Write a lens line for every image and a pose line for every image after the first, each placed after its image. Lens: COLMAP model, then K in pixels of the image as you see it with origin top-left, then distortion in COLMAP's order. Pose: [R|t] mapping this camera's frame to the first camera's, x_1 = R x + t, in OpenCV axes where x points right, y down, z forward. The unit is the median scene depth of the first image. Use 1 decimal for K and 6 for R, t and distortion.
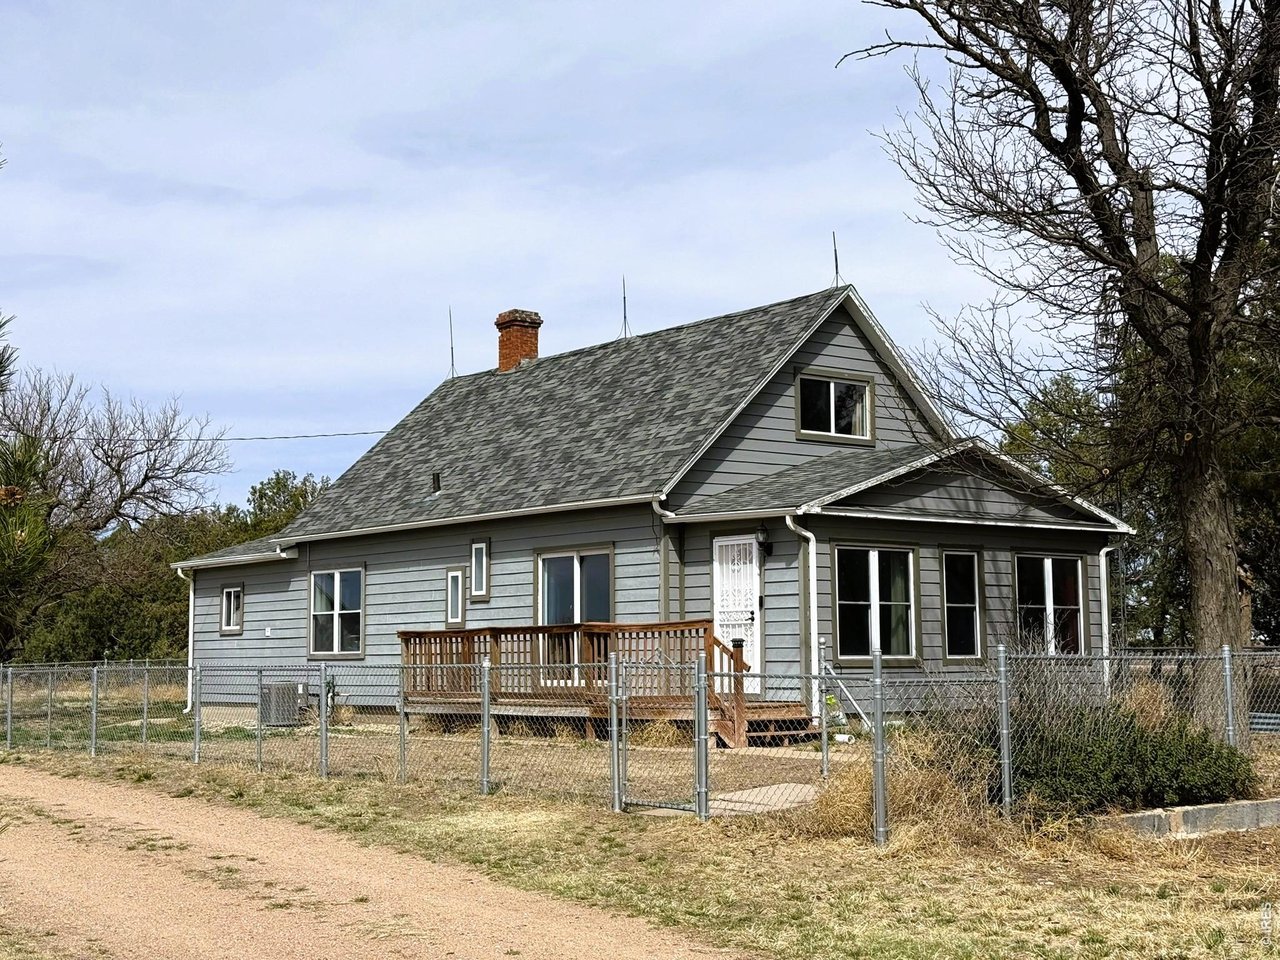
lens RADIAL K [[1770.6, 0, 642.1], [0, 1770.6, 476.9], [0, 0, 1]] dist [0.118938, 0.000000]
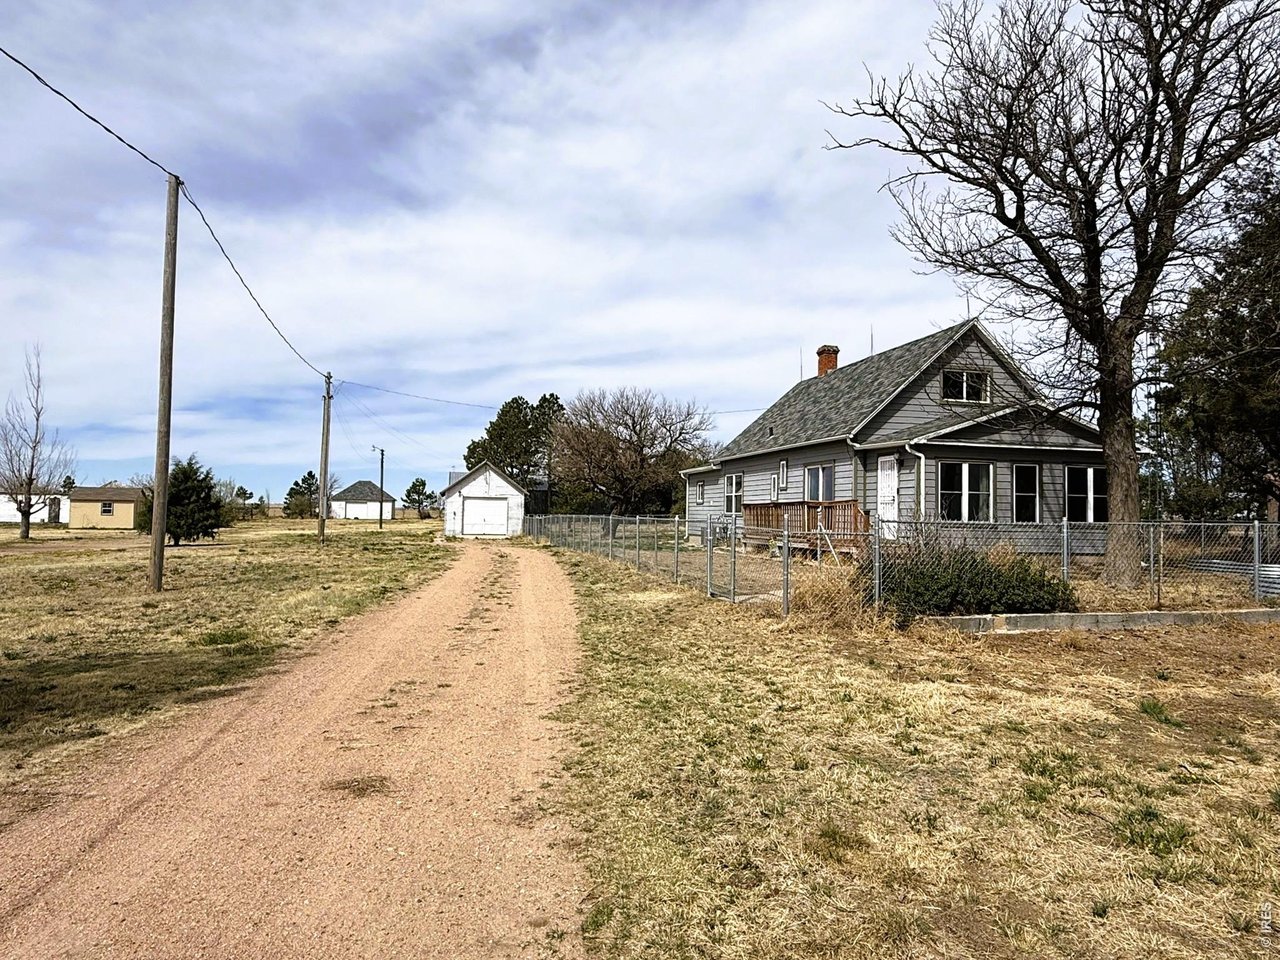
lens RADIAL K [[806.5, 0, 647.0], [0, 806.5, 476.0], [0, 0, 1]] dist [0.006797, 0.000754]
pose [[0.906417, 0.004380, -0.422361, 0.169408], [0.016987, 0.998759, 0.046811, 0.009287], [0.422042, -0.049605, 0.905218, 0.107104]]
